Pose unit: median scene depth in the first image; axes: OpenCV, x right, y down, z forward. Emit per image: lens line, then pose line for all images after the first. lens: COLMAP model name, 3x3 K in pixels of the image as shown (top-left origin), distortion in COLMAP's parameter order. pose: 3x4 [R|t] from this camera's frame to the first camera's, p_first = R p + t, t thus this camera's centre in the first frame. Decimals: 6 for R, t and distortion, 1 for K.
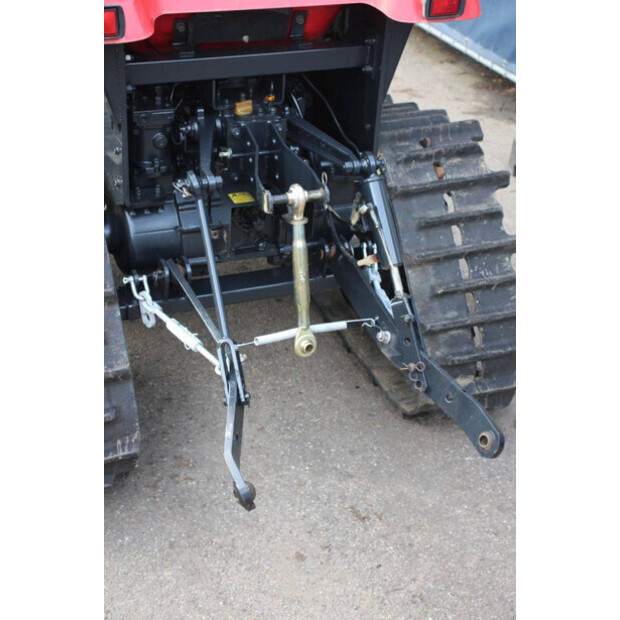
lens RADIAL K [[1097.2, 0, 311.2], [0, 1097.2, 313.1], [0, 0, 1]] dist [0.221554, 0.000000]
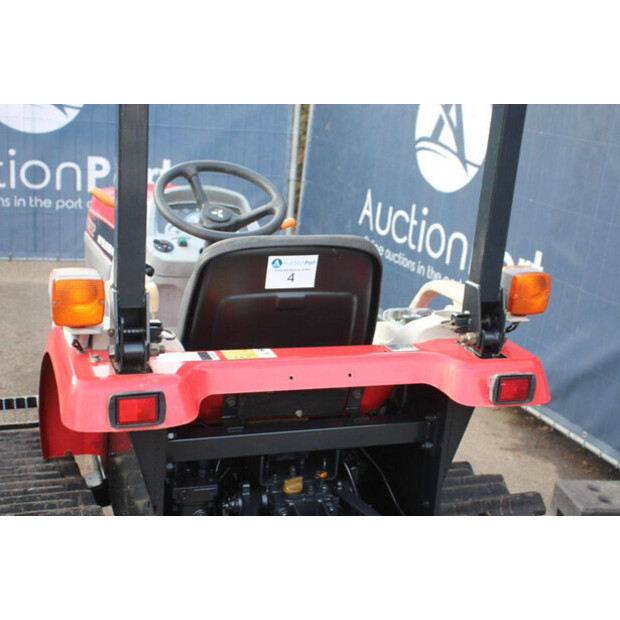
lens RADIAL K [[902.2, 0, 312.4], [0, 902.2, 310.9], [0, 0, 1]] dist [0.025829, 0.000000]
pose [[0.998421, 0.028410, -0.048465, -0.012543], [-0.040829, 0.959529, -0.278635, -0.115524], [0.038587, 0.280174, 0.959173, 0.238836]]
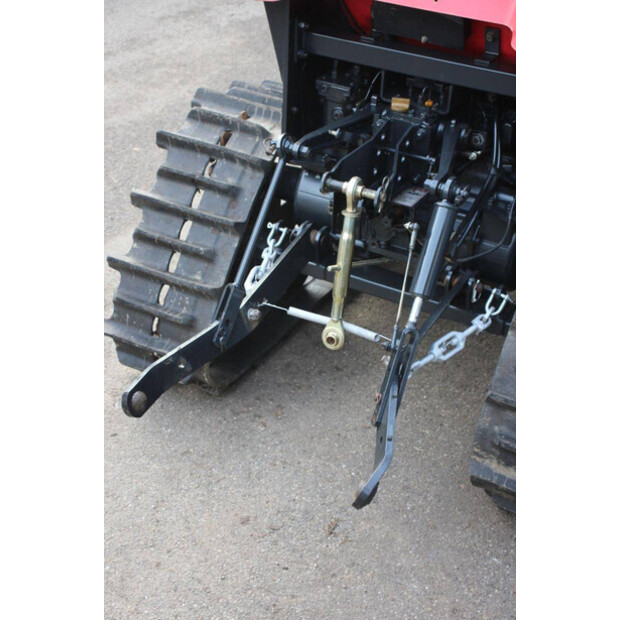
lens RADIAL K [[1097.2, 0, 308.9], [0, 1097.2, 311.4], [0, 0, 1]] dist [0.221554, 0.000000]
pose [[0.632497, 0.382137, -0.673735, 0.636790], [-0.414767, 0.901704, 0.122059, -0.103677], [0.654153, 0.202242, 0.728823, 0.246864]]
